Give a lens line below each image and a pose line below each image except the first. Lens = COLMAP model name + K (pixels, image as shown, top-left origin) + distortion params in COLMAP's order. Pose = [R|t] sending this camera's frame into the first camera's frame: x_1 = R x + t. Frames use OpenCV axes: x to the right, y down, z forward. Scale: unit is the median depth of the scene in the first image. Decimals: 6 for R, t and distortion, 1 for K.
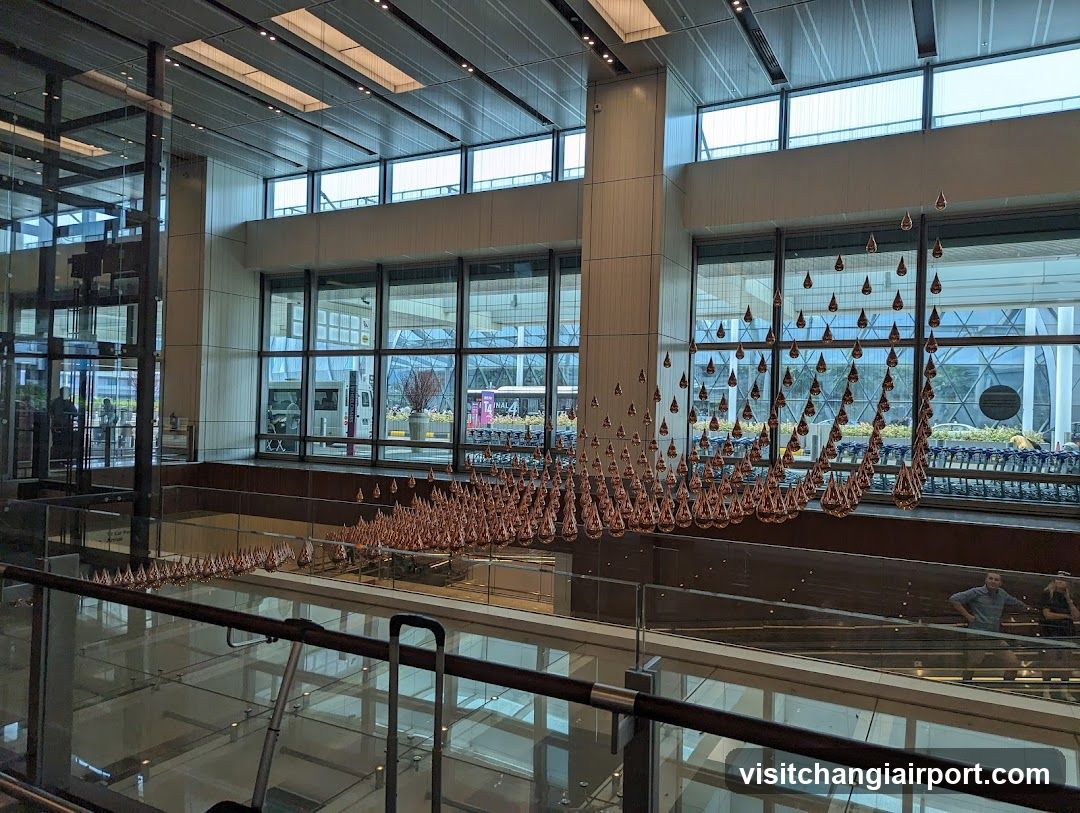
lens RADIAL K [[826.0, 0, 540.0], [0, 826.0, 406.5], [0, 0, 1]] dist [0.038052, 0.000029]
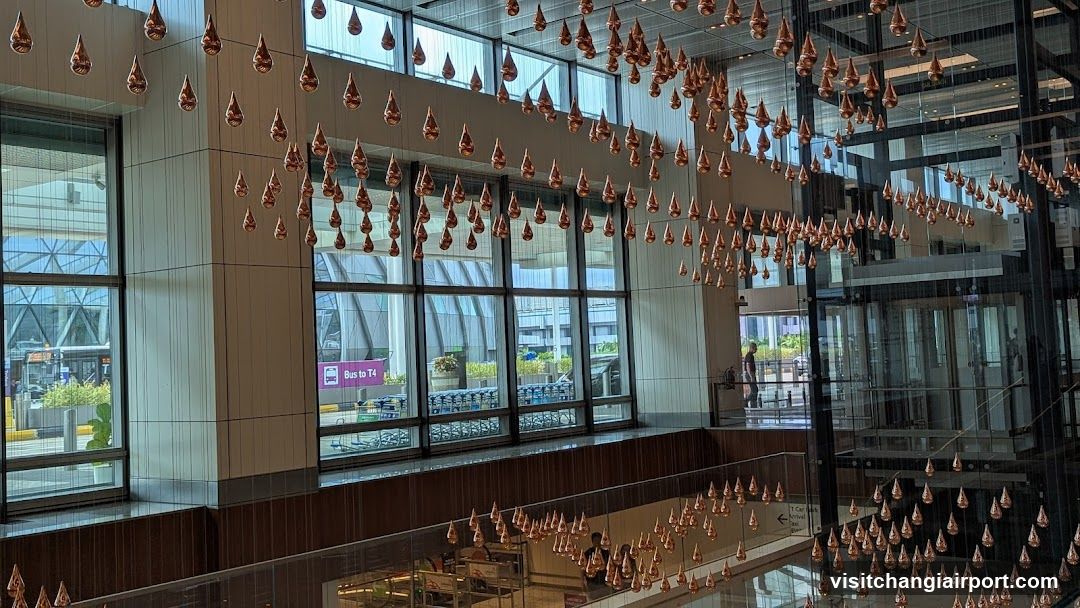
lens RADIAL K [[1224.1, 0, 540.0], [0, 1224.1, 304.0], [0, 0, 1]] dist [0.150154, 0.000914]
pose [[0.153566, 0.013233, 0.988050, -1.449338], [0.038368, 0.999076, -0.019344, -0.034633], [-0.987393, 0.040880, 0.152916, 0.888900]]
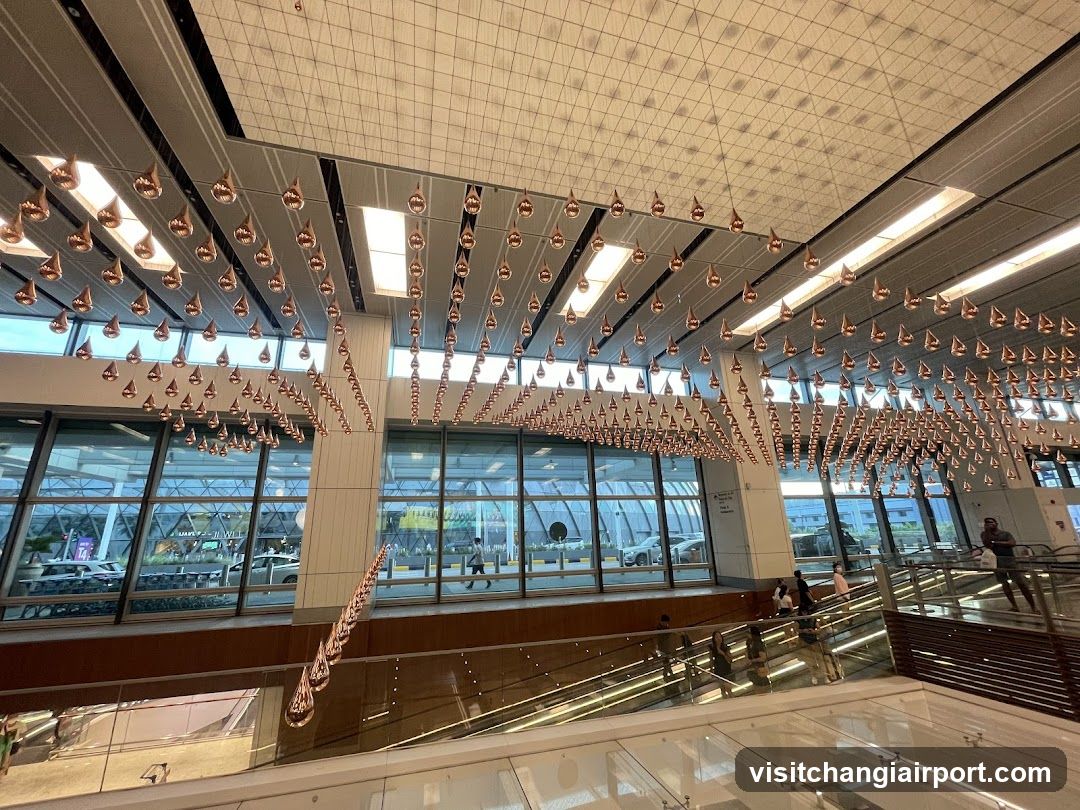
lens RADIAL K [[451.7, 0, 540.0], [0, 451.7, 405.0], [0, 0, 1]] dist [0.000064, -0.000006]
pose [[0.729918, 0.153908, 0.665982, -0.830131], [0.037132, 0.963954, -0.263466, -0.024550], [-0.682525, 0.217038, 0.697892, 0.582828]]
